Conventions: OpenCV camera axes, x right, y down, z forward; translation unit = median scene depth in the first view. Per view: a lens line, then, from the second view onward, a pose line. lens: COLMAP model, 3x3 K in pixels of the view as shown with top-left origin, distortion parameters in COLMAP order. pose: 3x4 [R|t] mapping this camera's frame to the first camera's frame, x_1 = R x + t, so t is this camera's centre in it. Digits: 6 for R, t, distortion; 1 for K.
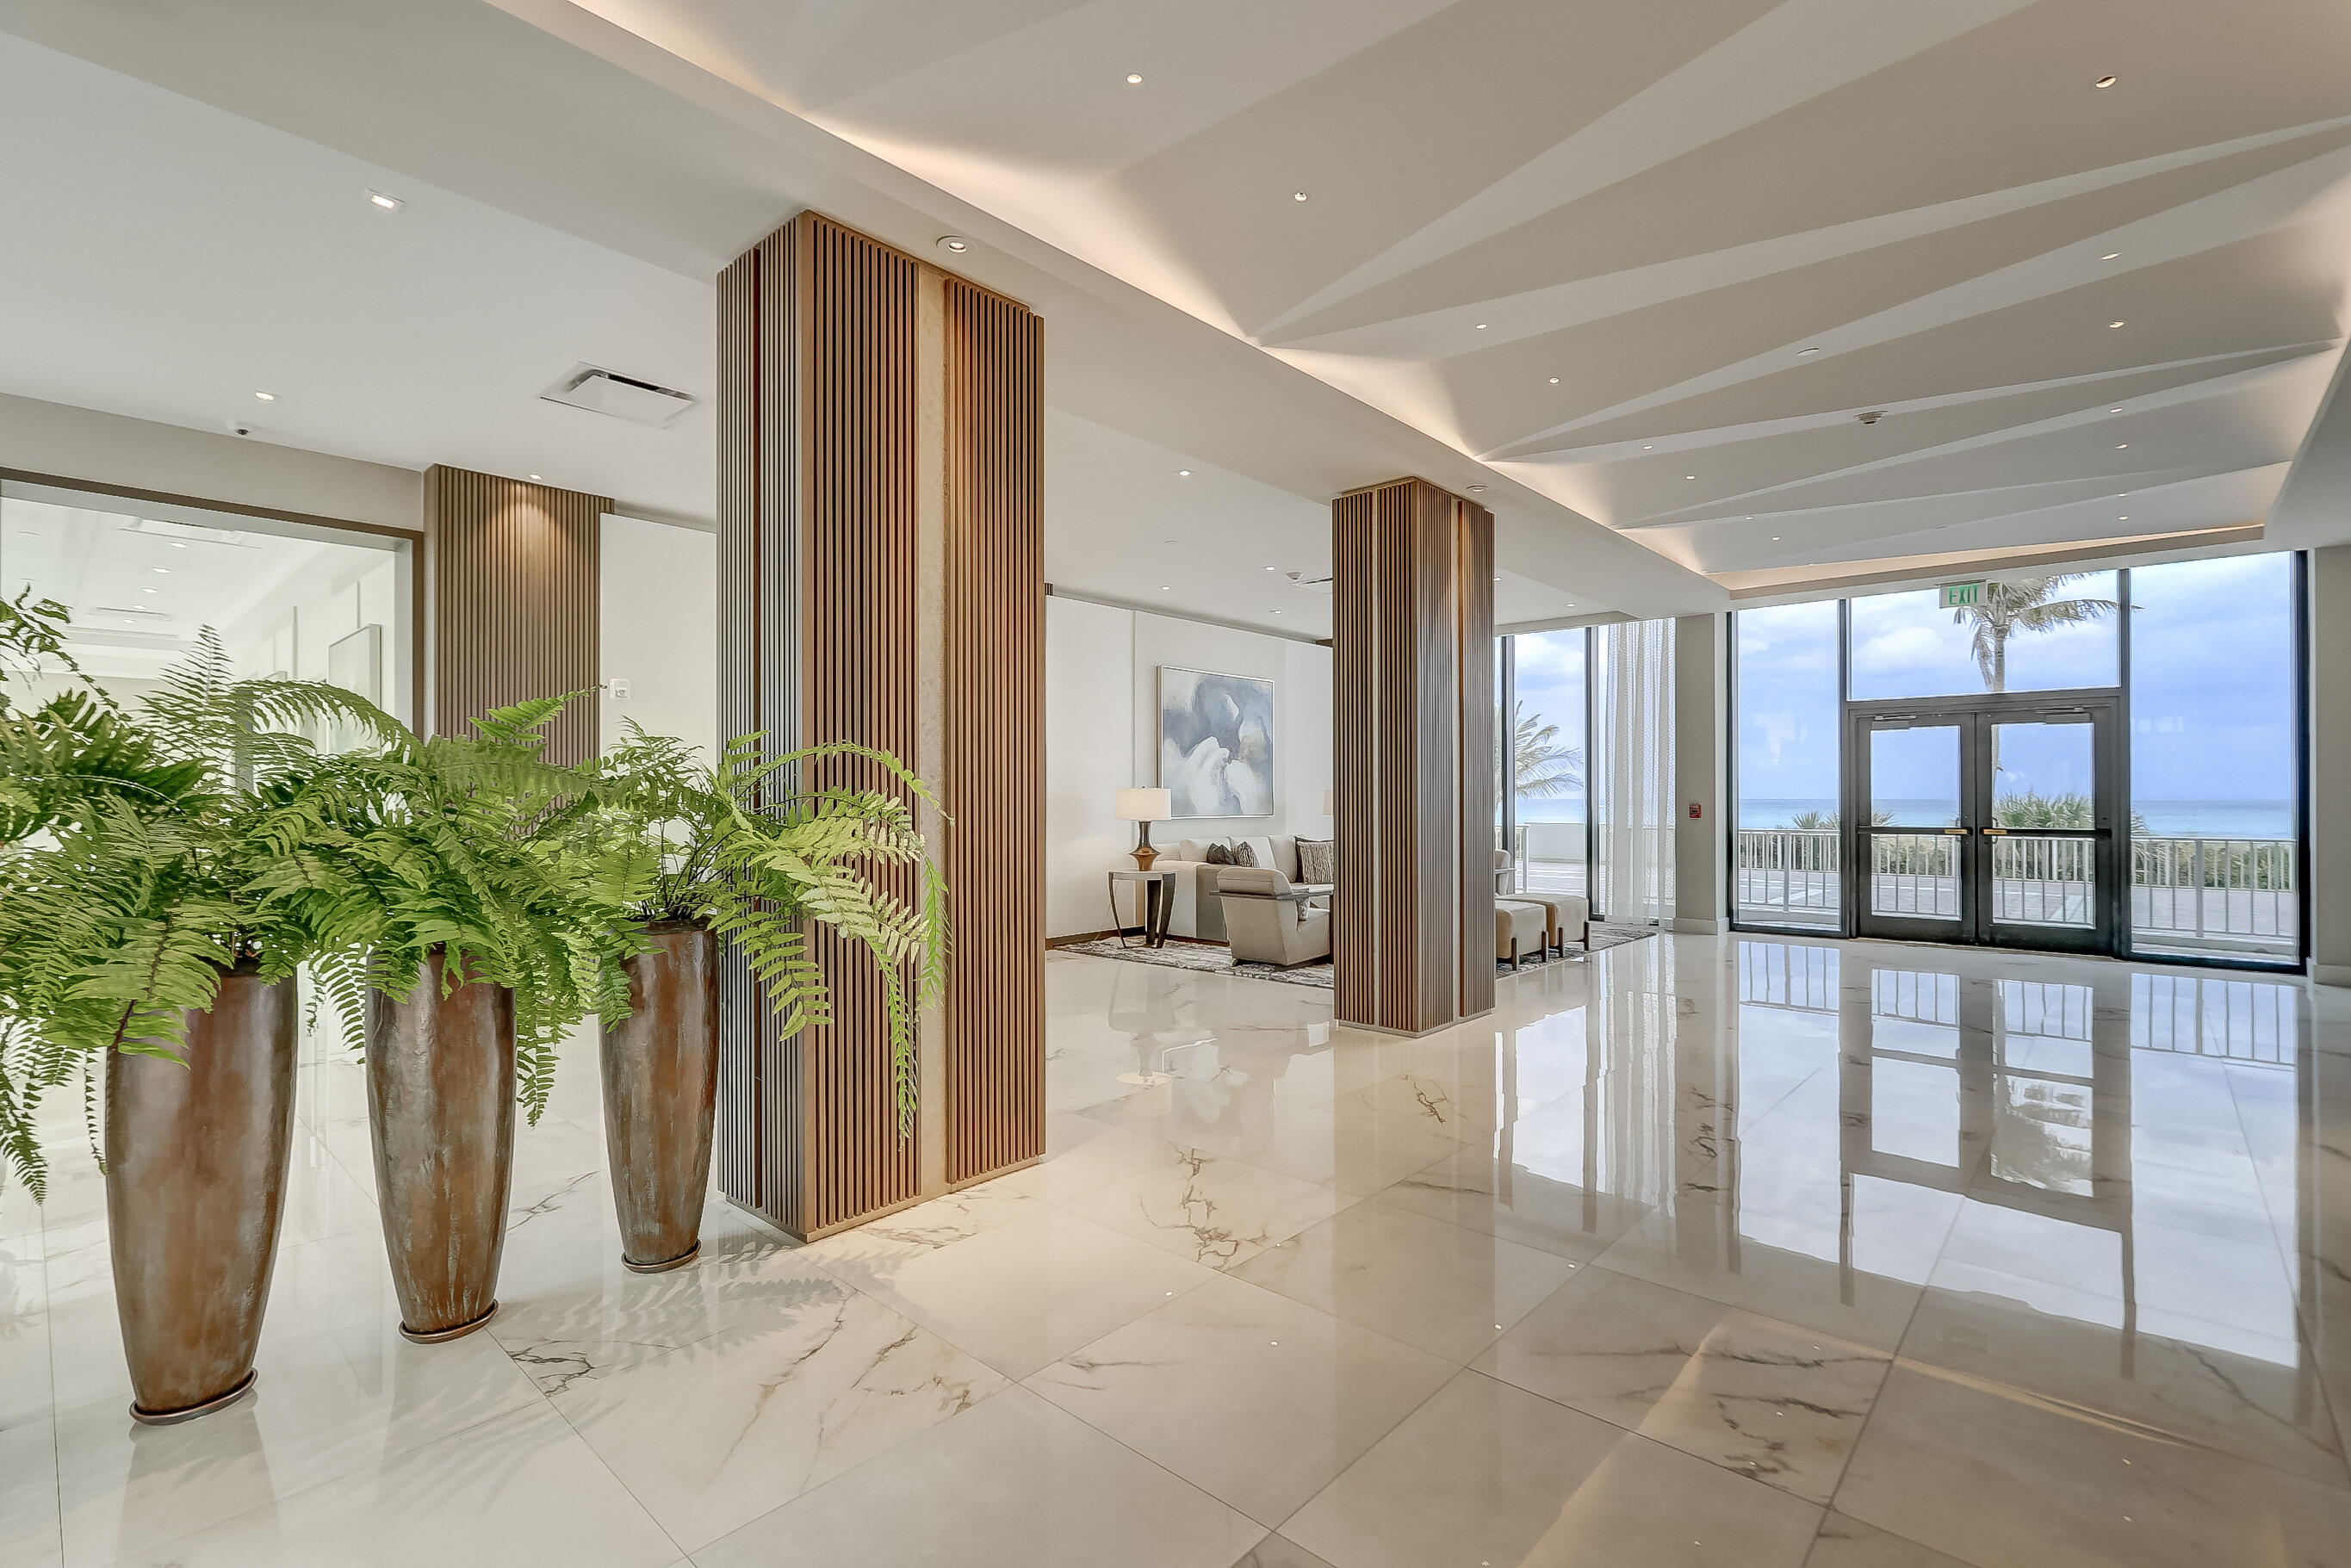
lens RADIAL K [[1062.4, 0, 1183.1], [0, 1062.4, 795.6], [0, 0, 1]] dist [0.001557, 0.000333]
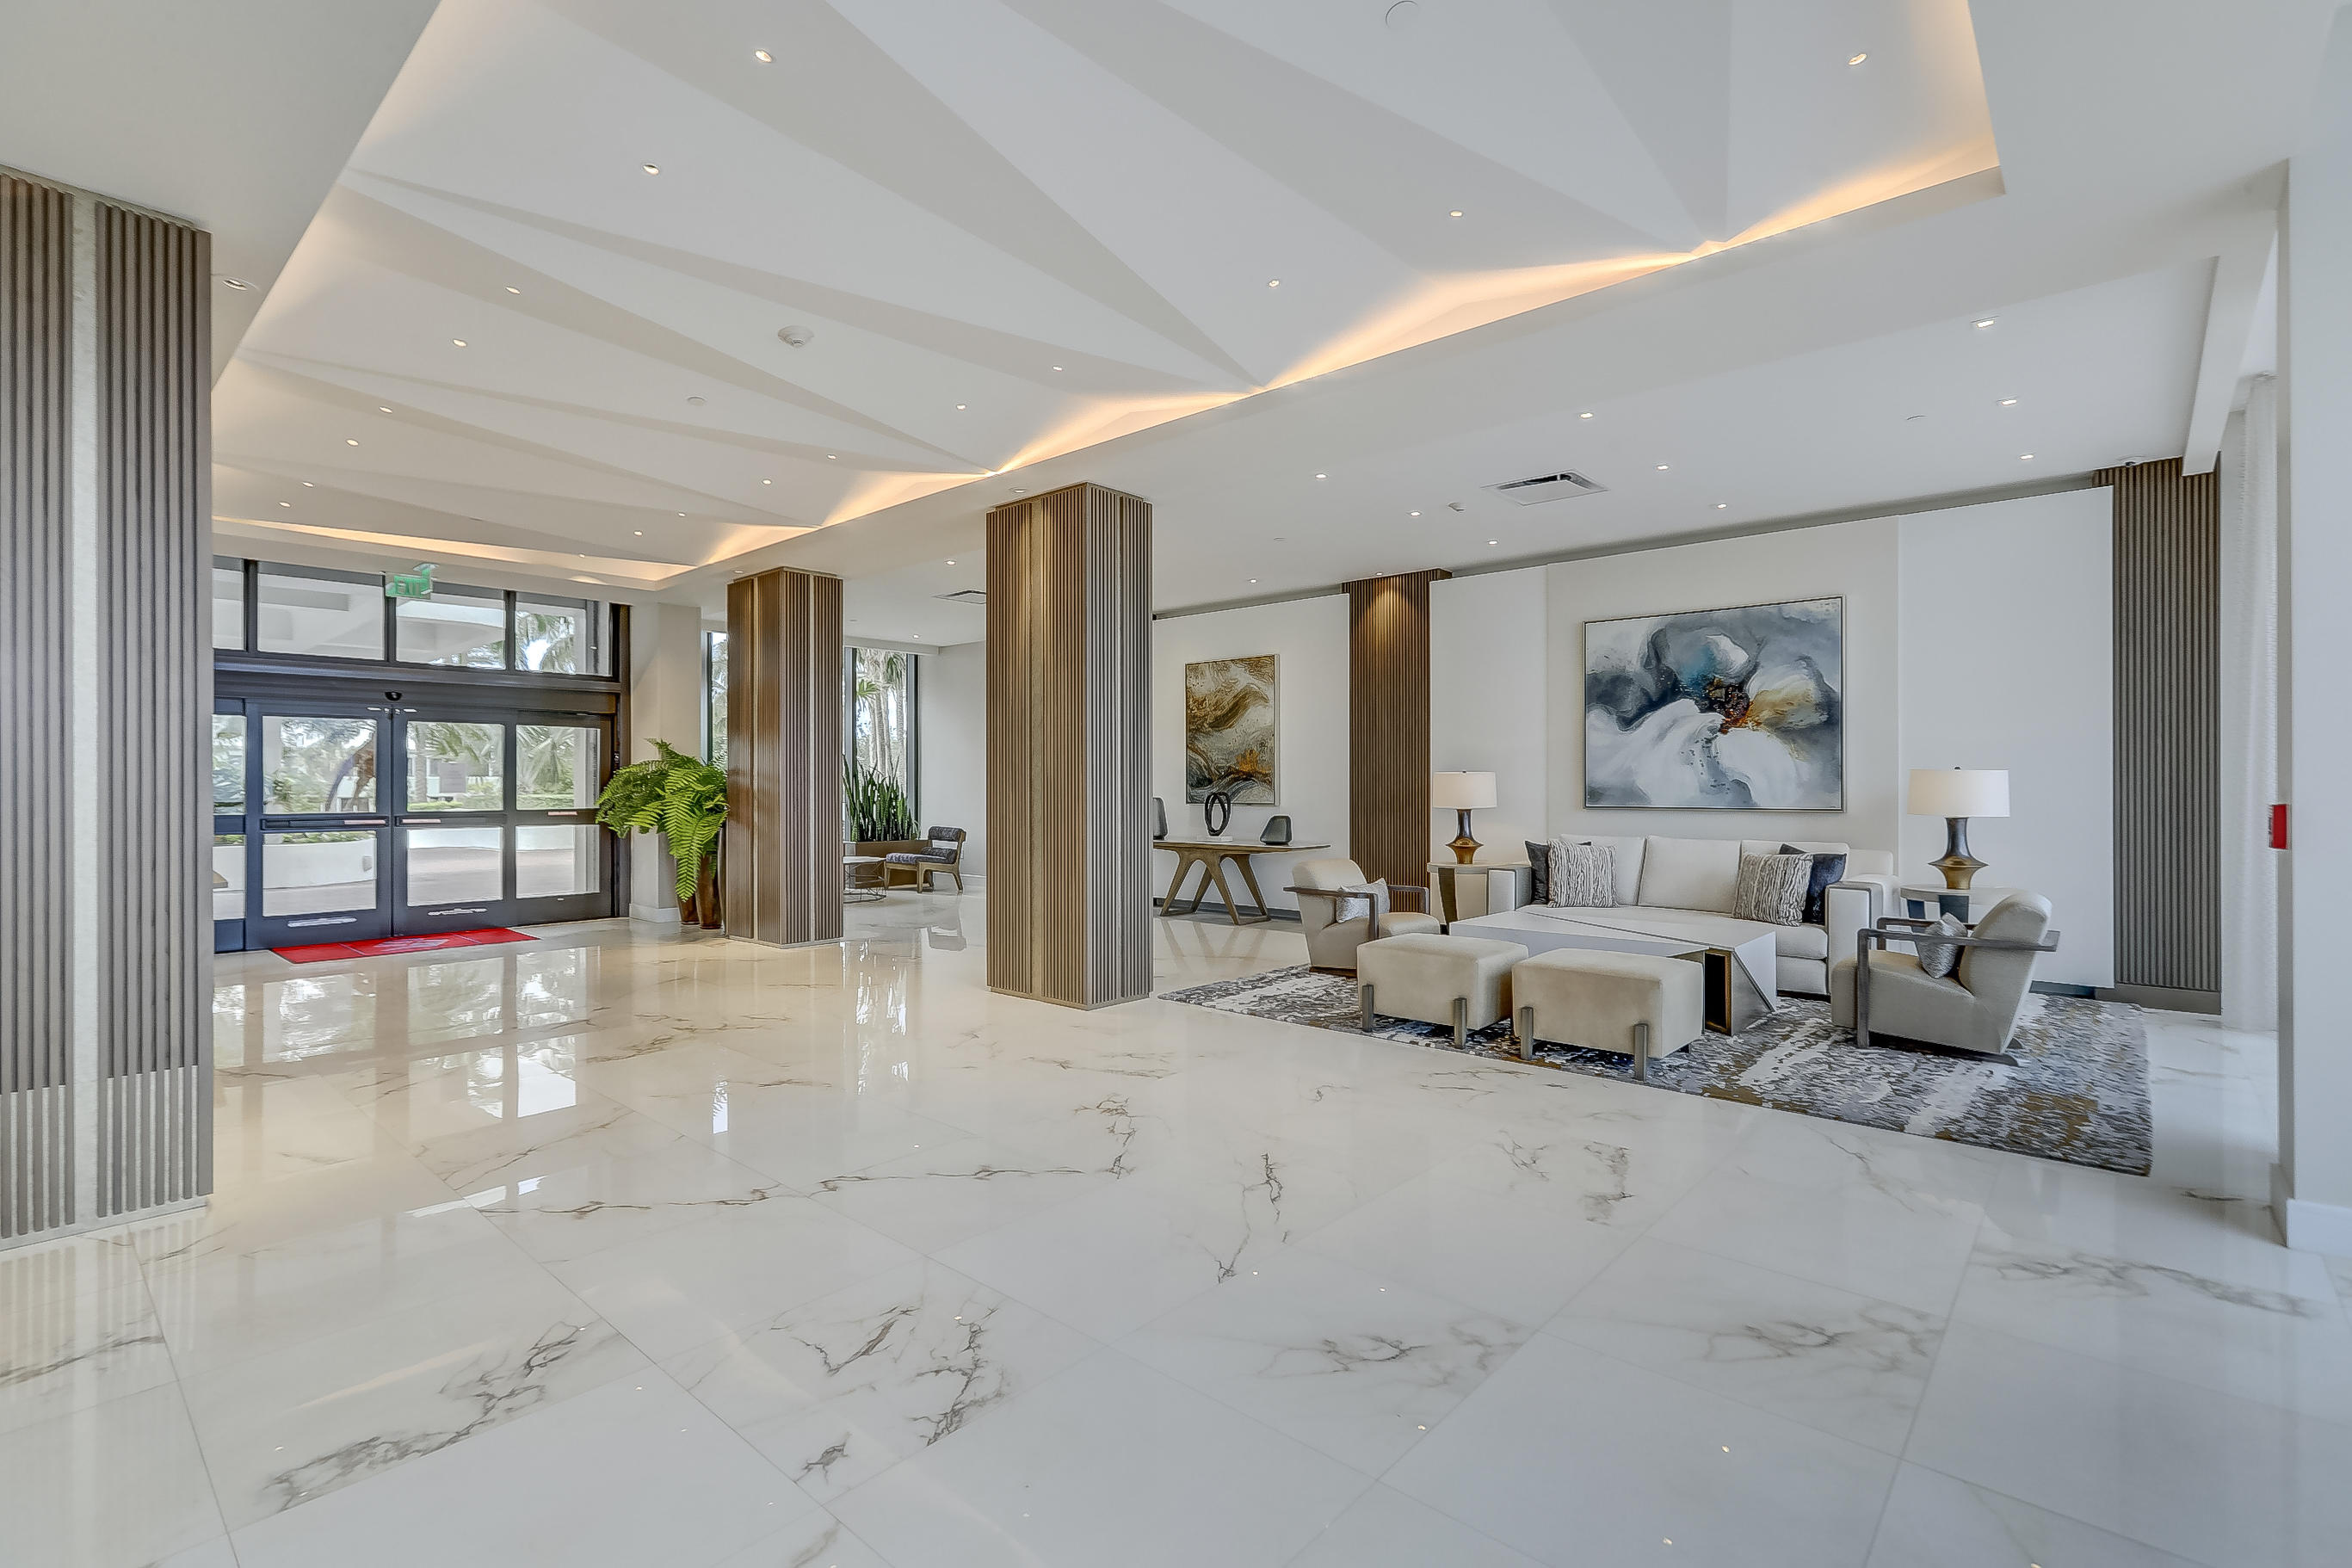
lens RADIAL K [[1063.0, 0, 1221.1], [0, 1063.0, 781.6], [0, 0, 1]] dist [0.001557, 0.000333]
pose [[0.032147, 0.002010, -0.999481, 0.618329], [0.005478, 0.999983, 0.002187, -0.001476], [0.999468, -0.005546, 0.032136, 0.539201]]
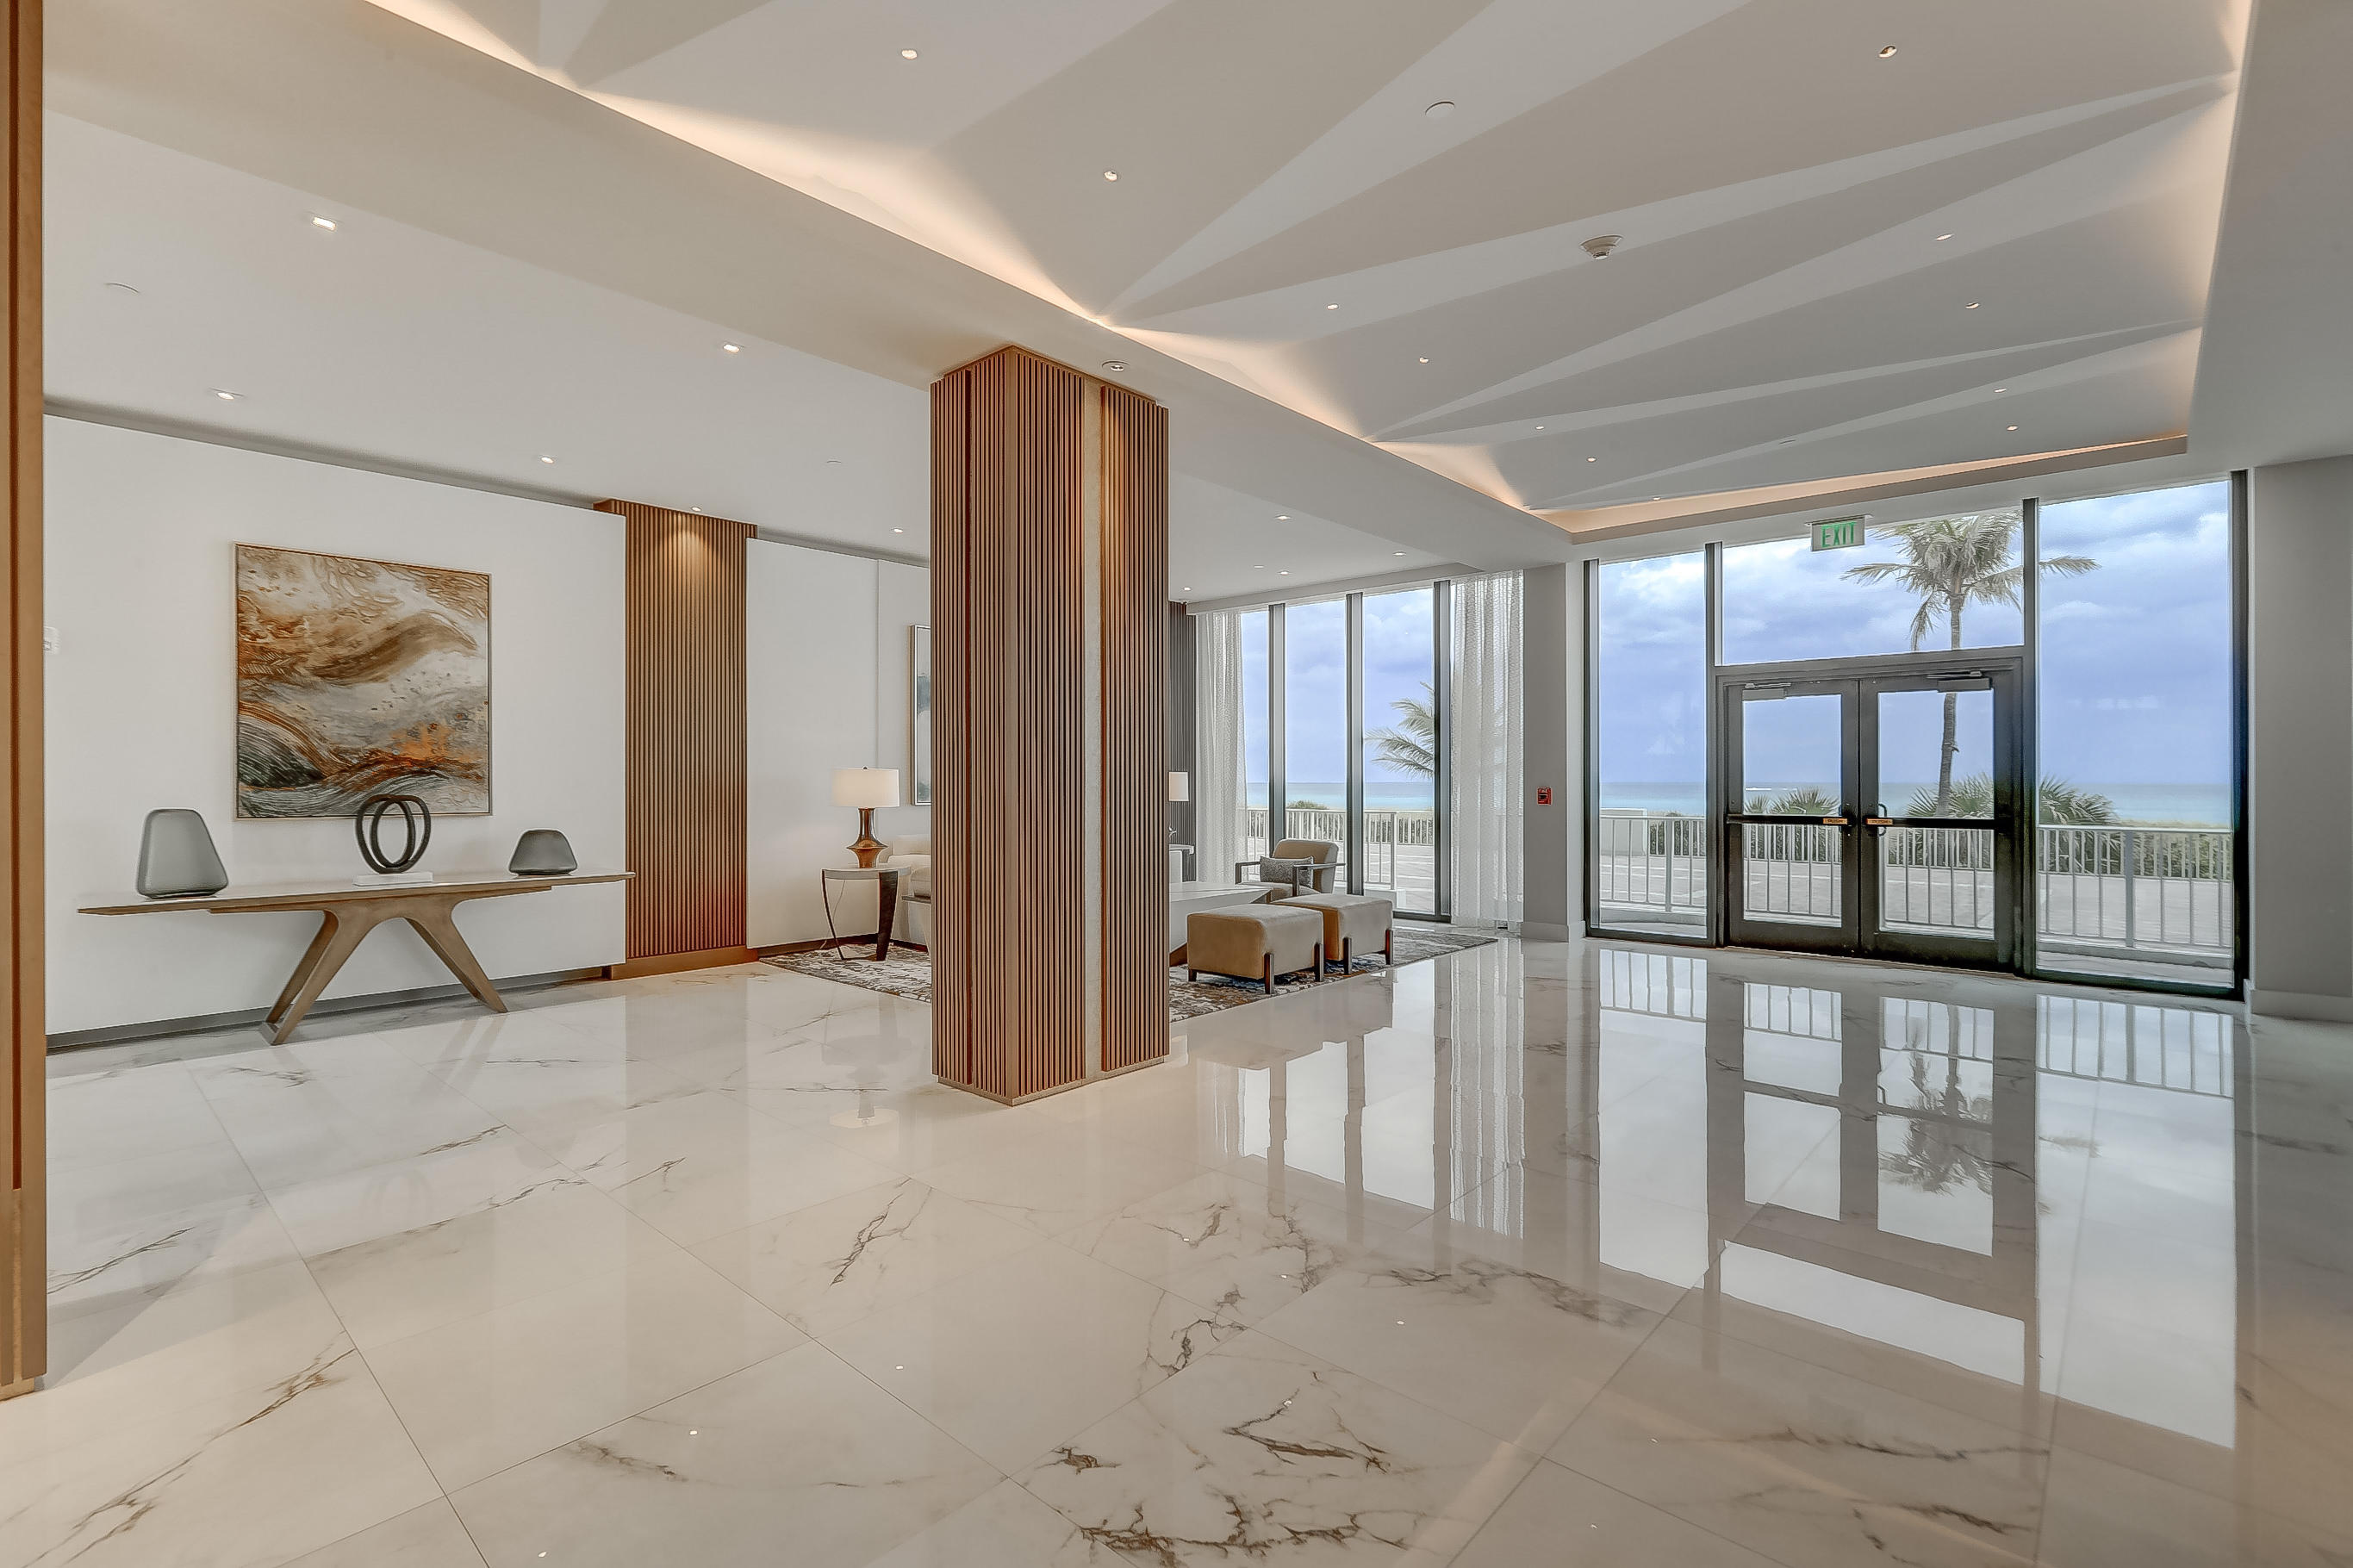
lens RADIAL K [[1063.4, 0, 1171.5], [0, 1063.4, 780.4], [0, 0, 1]] dist [0.001557, 0.000333]
pose [[1.000000, -0.000676, -0.000653, 0.209172], [0.000676, 1.000000, 0.000543, 0.001469], [0.000653, -0.000543, 1.000000, 0.166809]]
